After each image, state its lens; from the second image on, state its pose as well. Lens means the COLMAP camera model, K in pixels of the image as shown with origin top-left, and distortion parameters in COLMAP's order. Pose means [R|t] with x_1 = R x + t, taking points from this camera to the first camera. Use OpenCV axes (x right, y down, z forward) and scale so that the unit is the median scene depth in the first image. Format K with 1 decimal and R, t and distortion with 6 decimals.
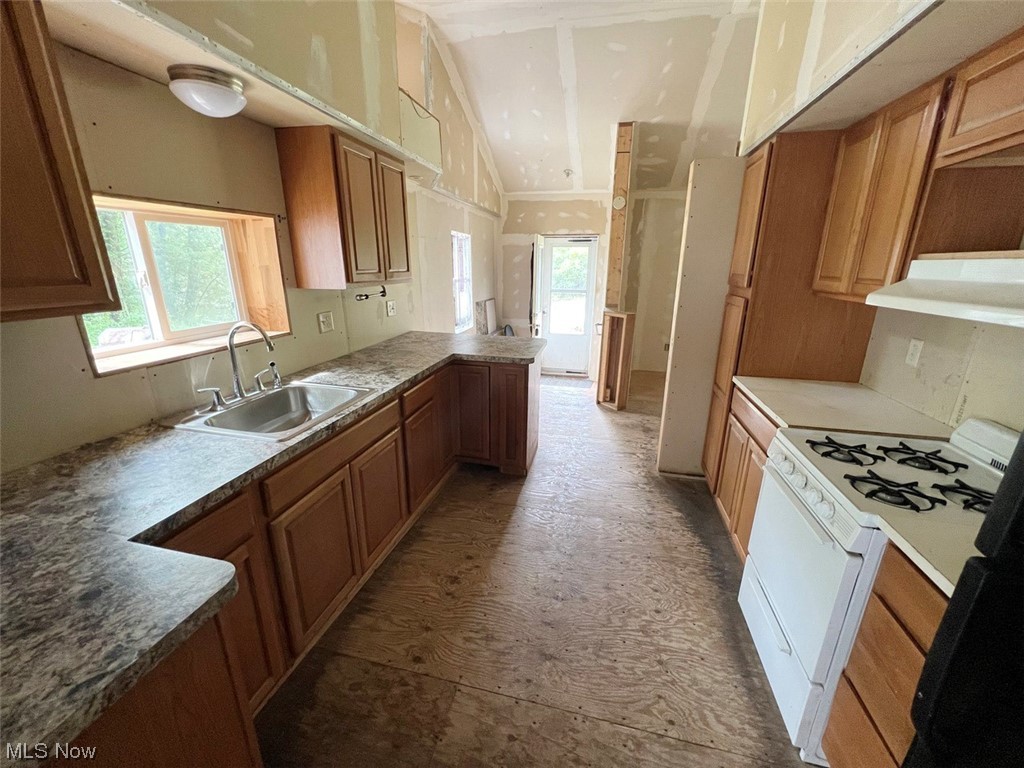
lens RADIAL K [[410.3, 0, 514.0], [0, 410.3, 384.5], [0, 0, 1]] dist [0.000526, -0.000276]
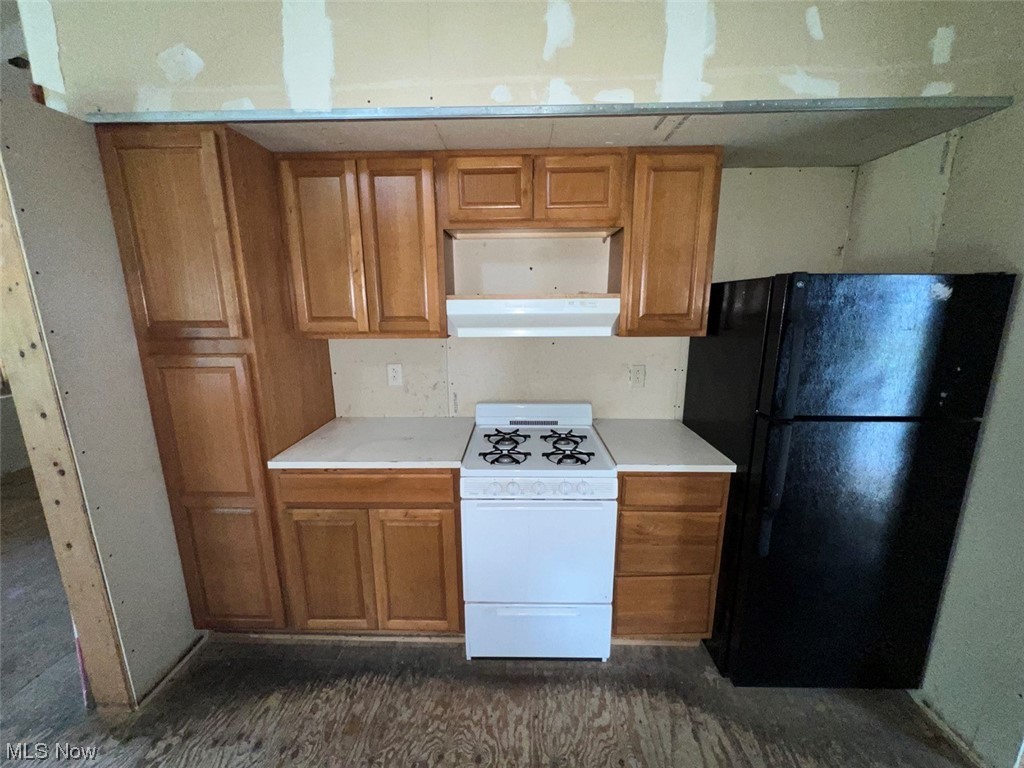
lens RADIAL K [[410.3, 0, 508.7], [0, 410.3, 386.0], [0, 0, 1]] dist [0.000526, -0.000276]
pose [[-0.201325, -0.209923, 0.956766, -0.270937], [0.283267, 0.922553, 0.262023, -0.295851], [-0.937672, 0.323772, -0.126269, 0.943657]]
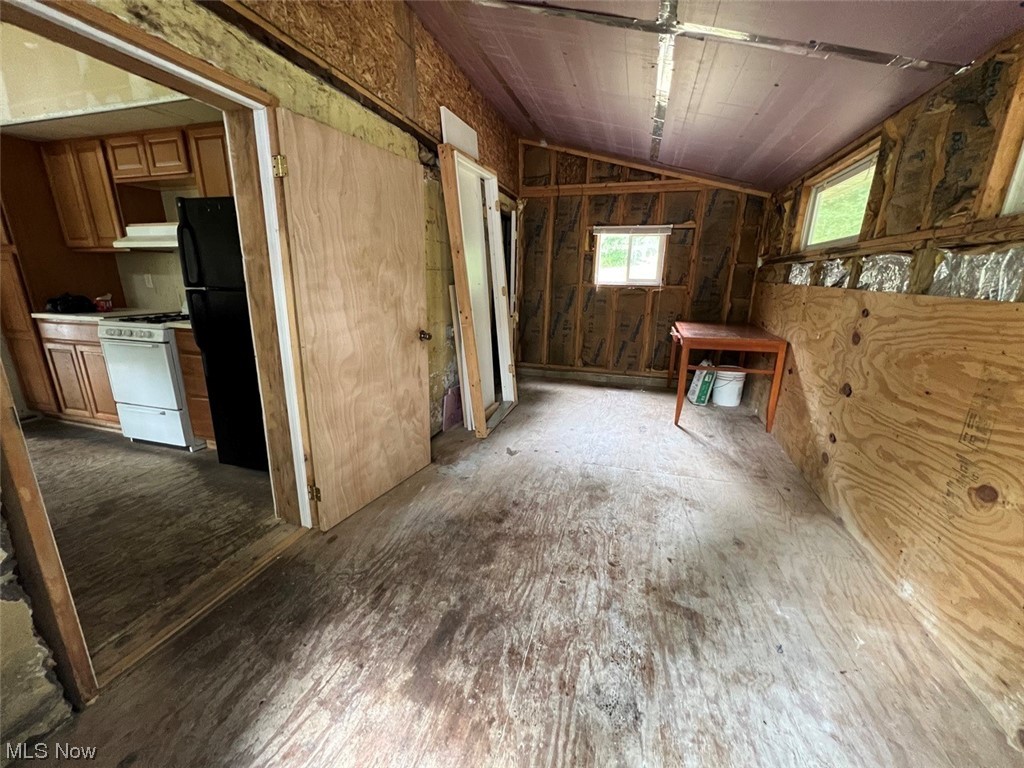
lens RADIAL K [[410.3, 0, 516.9], [0, 410.3, 387.6], [0, 0, 1]] dist [0.000526, -0.000276]
pose [[0.056976, -0.265395, 0.962455, -0.995835], [0.268248, 0.932641, 0.241294, 0.427327], [-0.961664, 0.244429, 0.124330, -0.847872]]
